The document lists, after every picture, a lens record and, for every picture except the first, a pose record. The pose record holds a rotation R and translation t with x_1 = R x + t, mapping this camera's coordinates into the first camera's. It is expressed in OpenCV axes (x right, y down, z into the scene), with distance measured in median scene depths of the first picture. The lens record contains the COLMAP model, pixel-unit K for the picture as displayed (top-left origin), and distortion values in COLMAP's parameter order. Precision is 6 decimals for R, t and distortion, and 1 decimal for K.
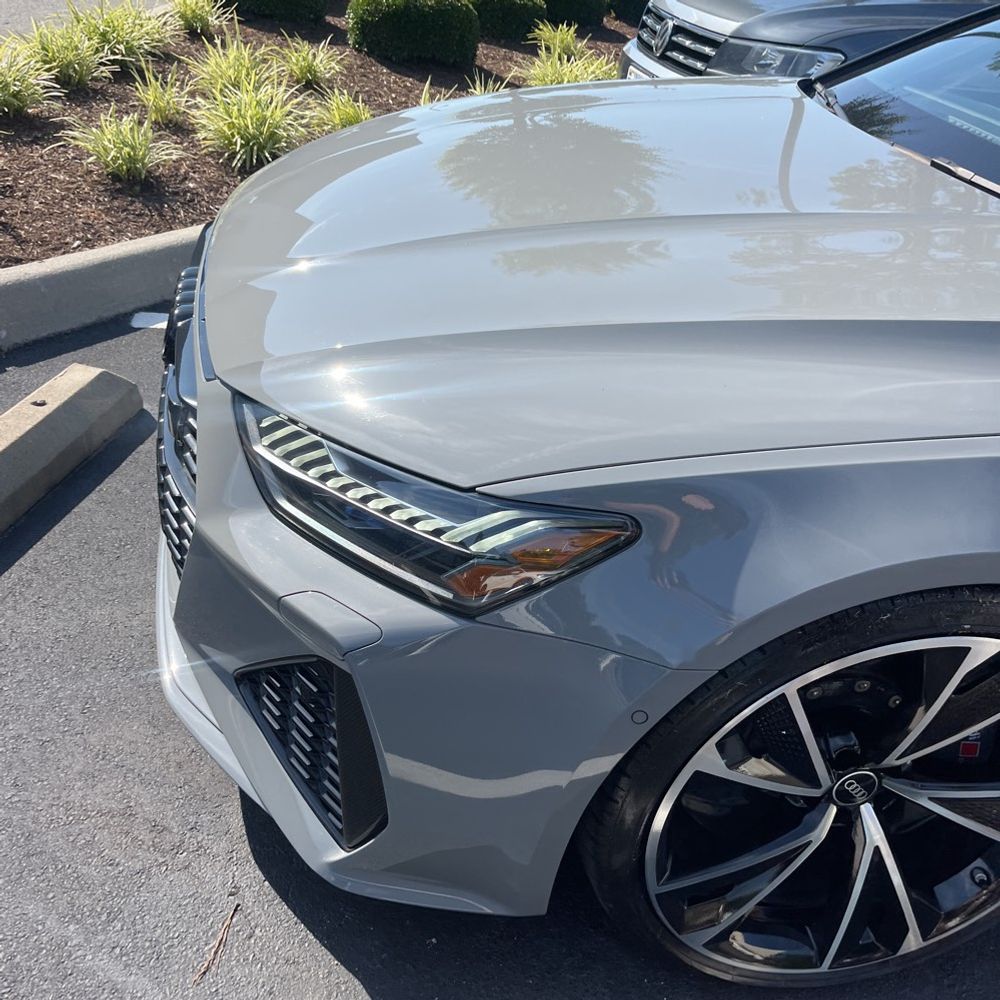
lens RADIAL K [[959.2, 0, 504.9], [0, 959.2, 500.9], [0, 0, 1]] dist [0.043313, 0.000000]
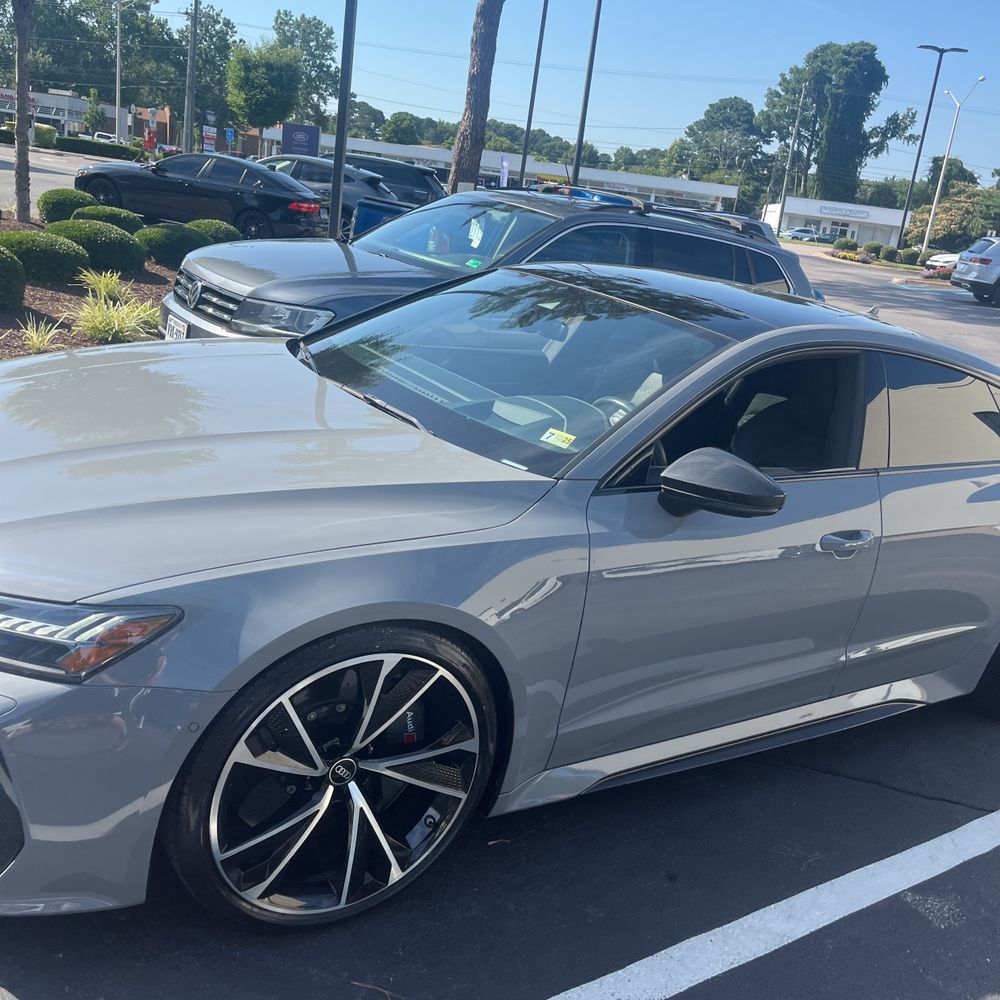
lens RADIAL K [[959.2, 0, 498.1], [0, 959.2, 489.9], [0, 0, 1]] dist [0.043313, 0.000000]
pose [[0.908857, -0.067634, 0.411588, -0.018960], [0.154151, 0.971370, -0.180773, 0.093208], [-0.387577, 0.227743, 0.893262, -0.357857]]
